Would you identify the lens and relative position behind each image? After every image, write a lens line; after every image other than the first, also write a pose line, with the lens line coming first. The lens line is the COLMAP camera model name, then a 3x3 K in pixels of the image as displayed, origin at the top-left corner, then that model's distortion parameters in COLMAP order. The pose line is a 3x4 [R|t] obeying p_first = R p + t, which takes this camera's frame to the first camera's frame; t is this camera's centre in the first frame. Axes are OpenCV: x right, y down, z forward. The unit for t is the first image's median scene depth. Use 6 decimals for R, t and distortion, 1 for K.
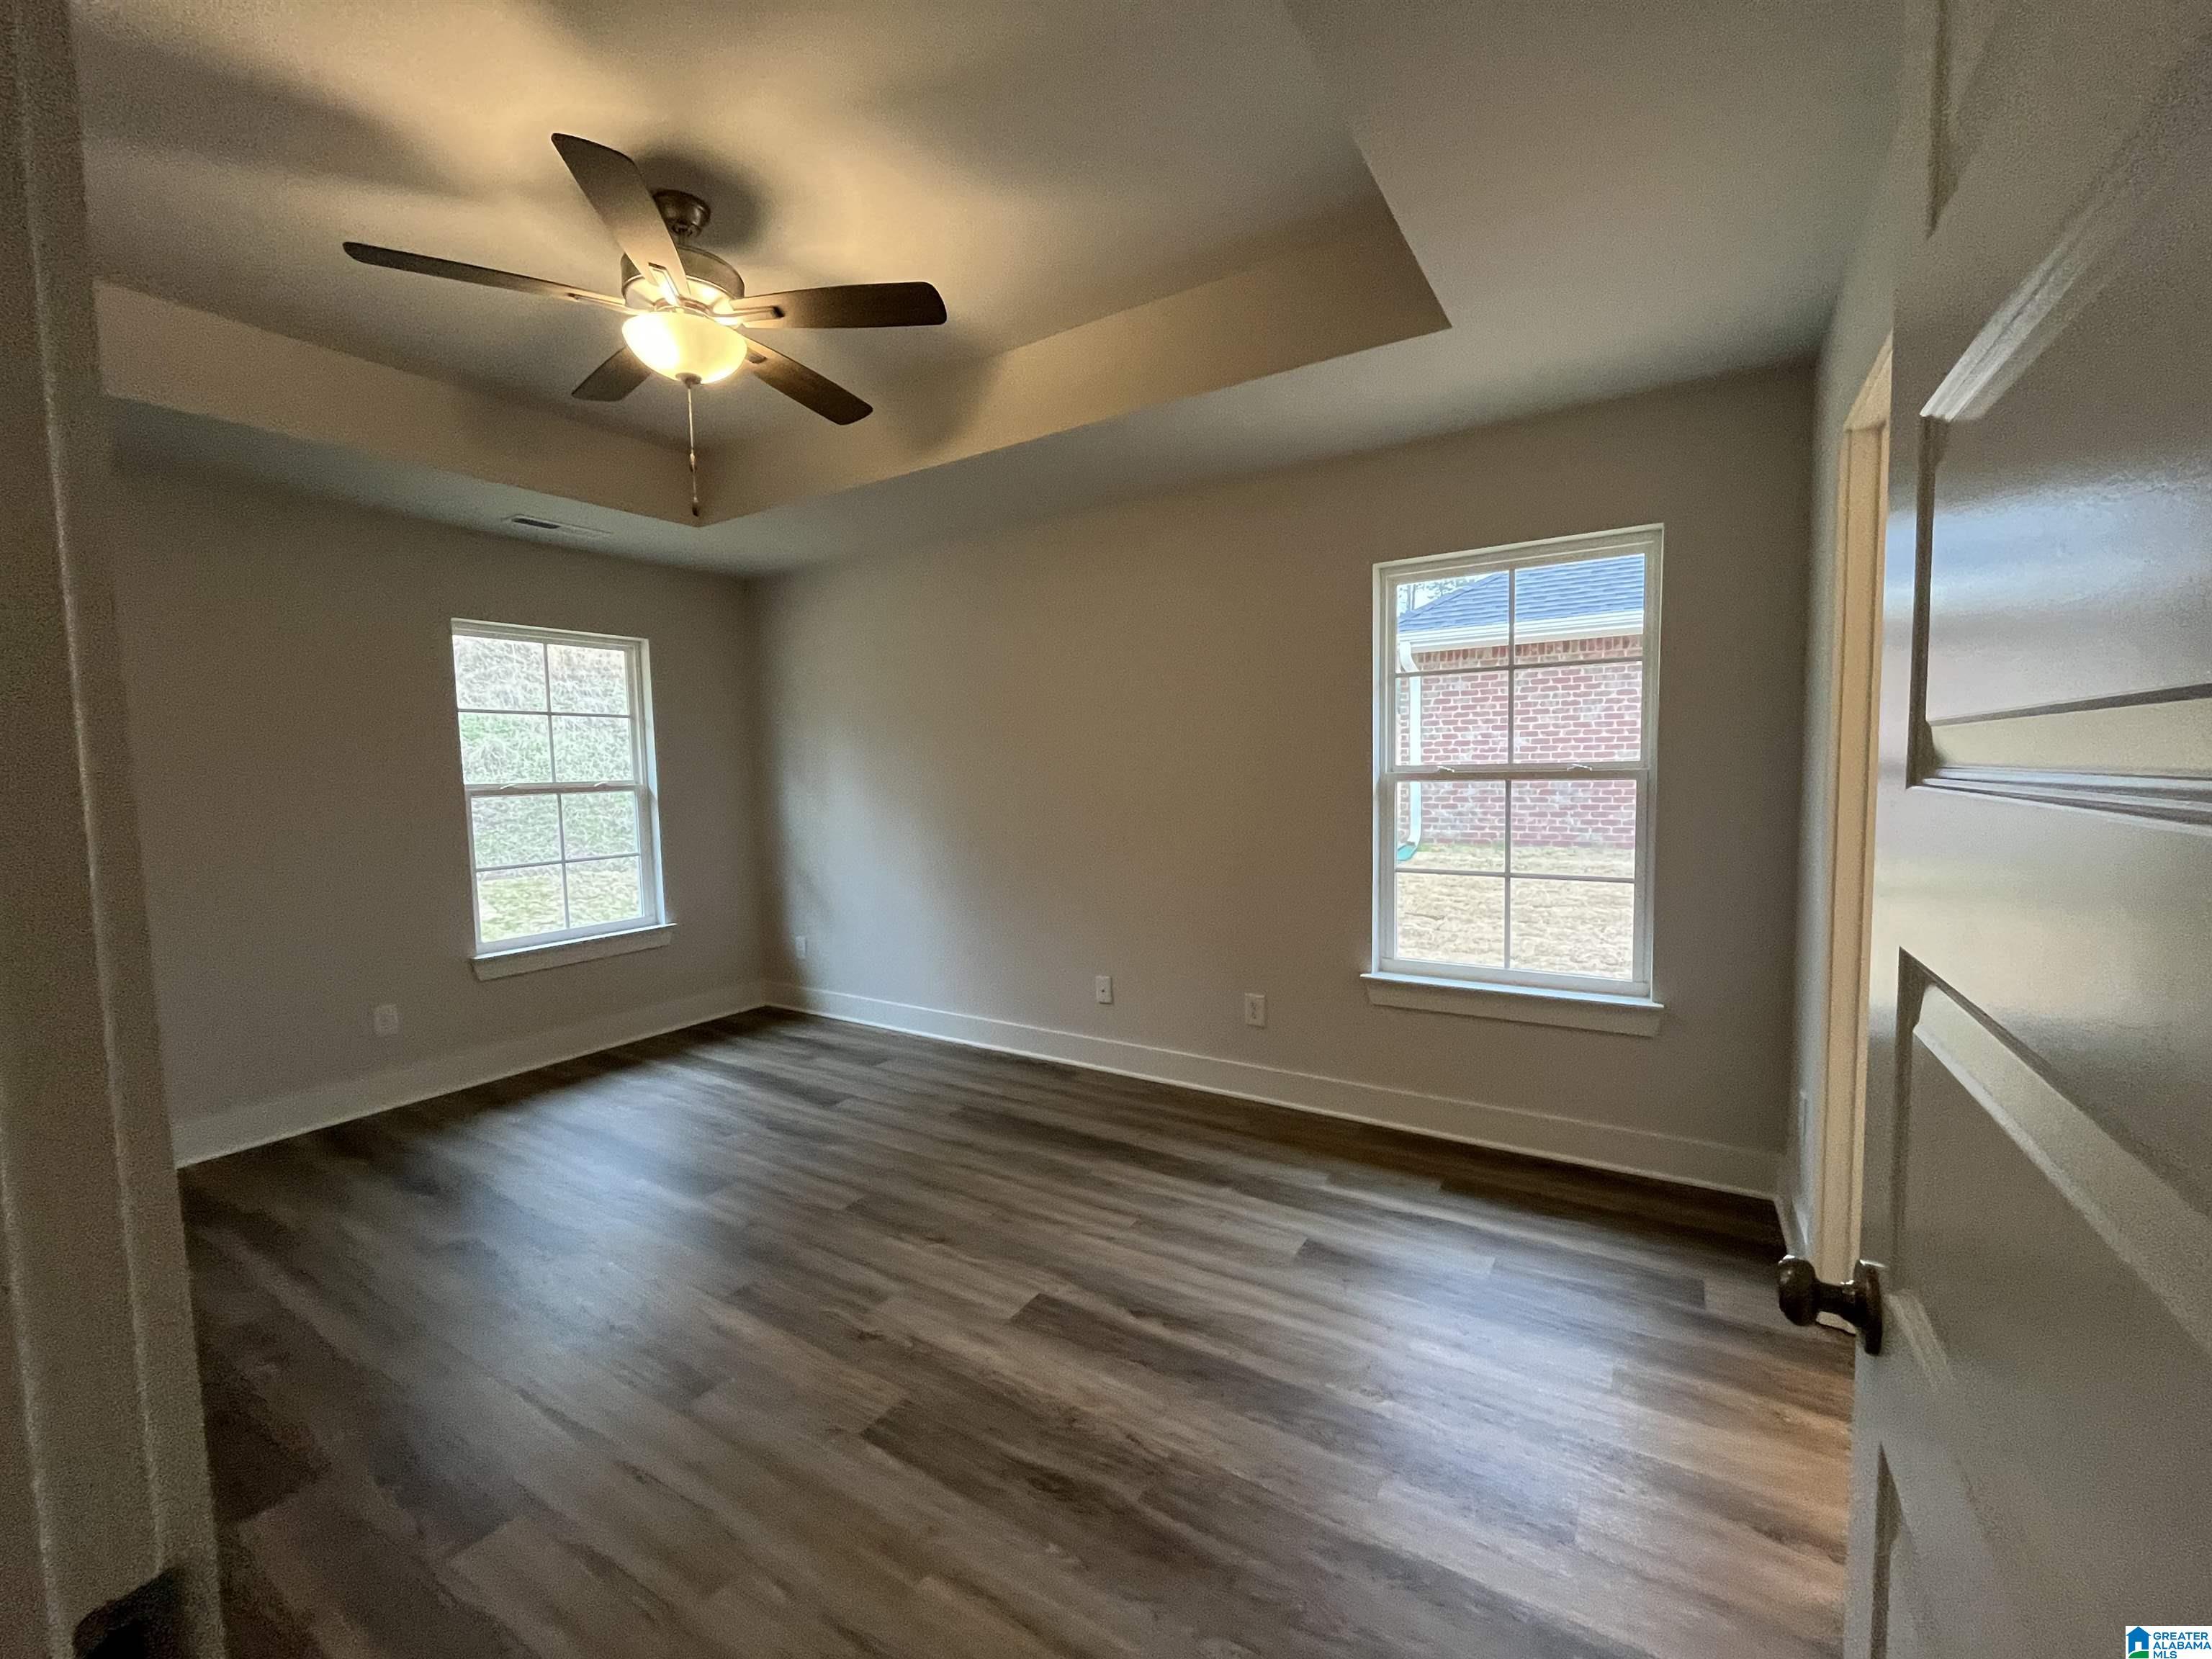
lens RADIAL K [[898.2, 0, 1106.0], [0, 898.2, 829.5], [0, 0, 1]] dist [-0.004141, -0.000223]
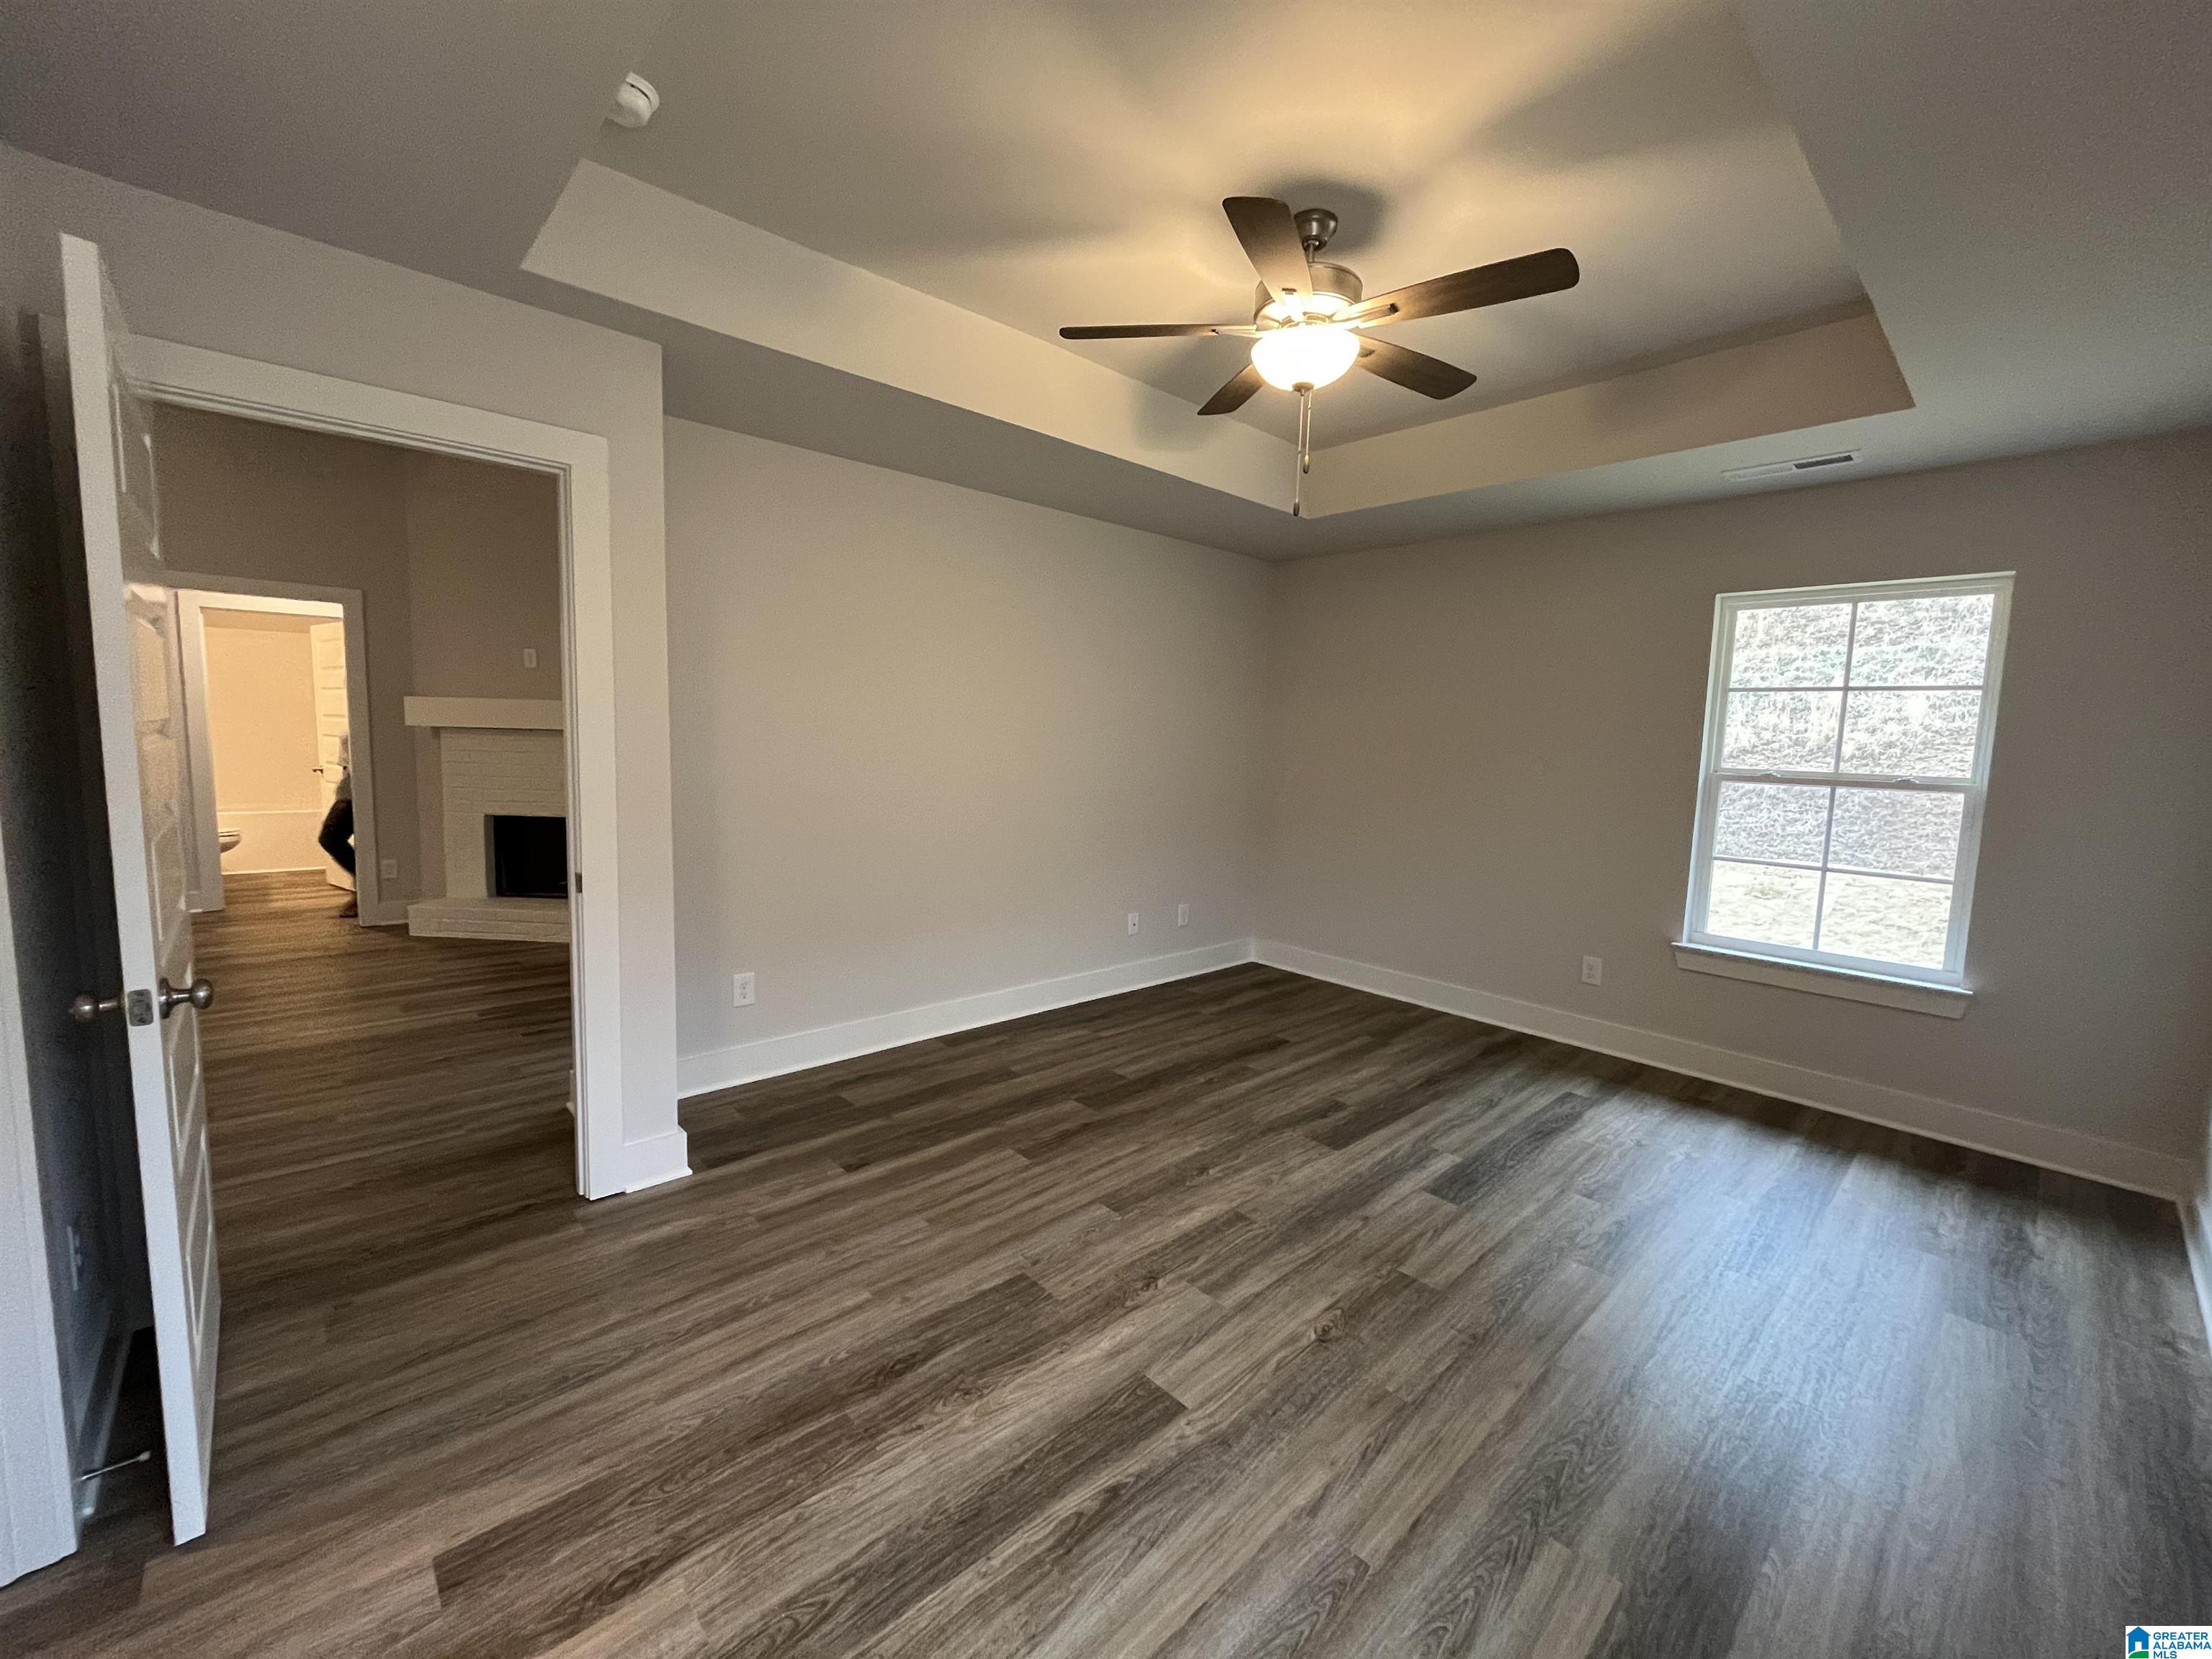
lens RADIAL K [[891.9, 0, 1103.4], [0, 891.9, 819.5], [0, 0, 1]] dist [0.000915, -0.000001]
pose [[-0.257642, 0.110453, -0.959907, 0.565370], [-0.093725, 0.985903, 0.138600, -0.098870], [0.961684, 0.125677, -0.243657, 0.896452]]
